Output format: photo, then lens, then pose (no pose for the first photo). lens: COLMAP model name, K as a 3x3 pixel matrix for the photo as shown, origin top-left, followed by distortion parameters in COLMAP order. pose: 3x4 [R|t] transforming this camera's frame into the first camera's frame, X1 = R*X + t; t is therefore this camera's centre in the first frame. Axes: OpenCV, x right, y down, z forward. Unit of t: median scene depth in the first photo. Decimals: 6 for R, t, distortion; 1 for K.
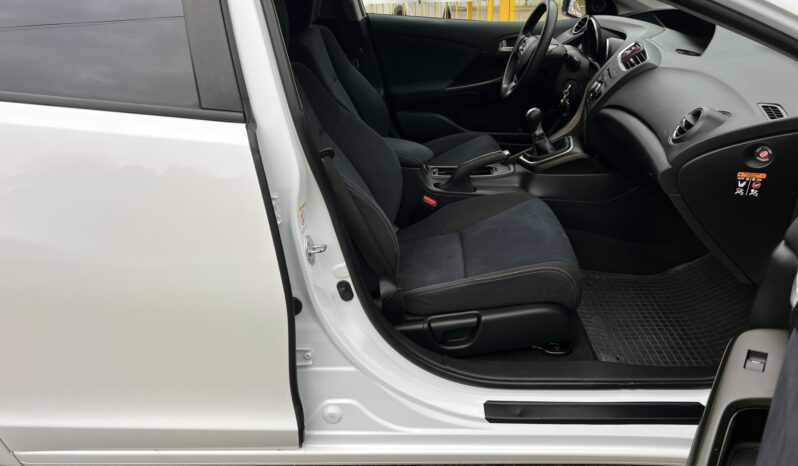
lens RADIAL K [[625.8, 0, 395.5], [0, 625.8, 228.3], [0, 0, 1]] dist [0.066800, -0.091868]
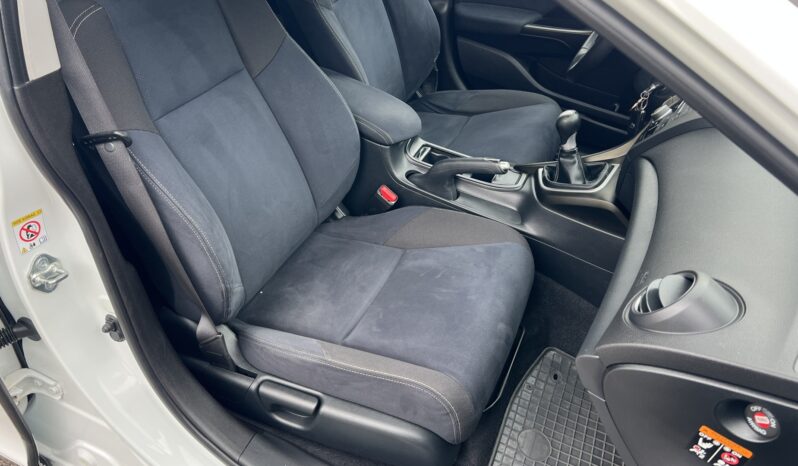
lens RADIAL K [[625.8, 0, 395.5], [0, 625.8, 228.3], [0, 0, 1]] dist [0.066800, -0.091868]
pose [[0.921065, 0.325656, -0.213513, 0.234788], [-0.271326, 0.929992, 0.247987, -0.192947], [0.279324, -0.170480, 0.944942, 0.296570]]
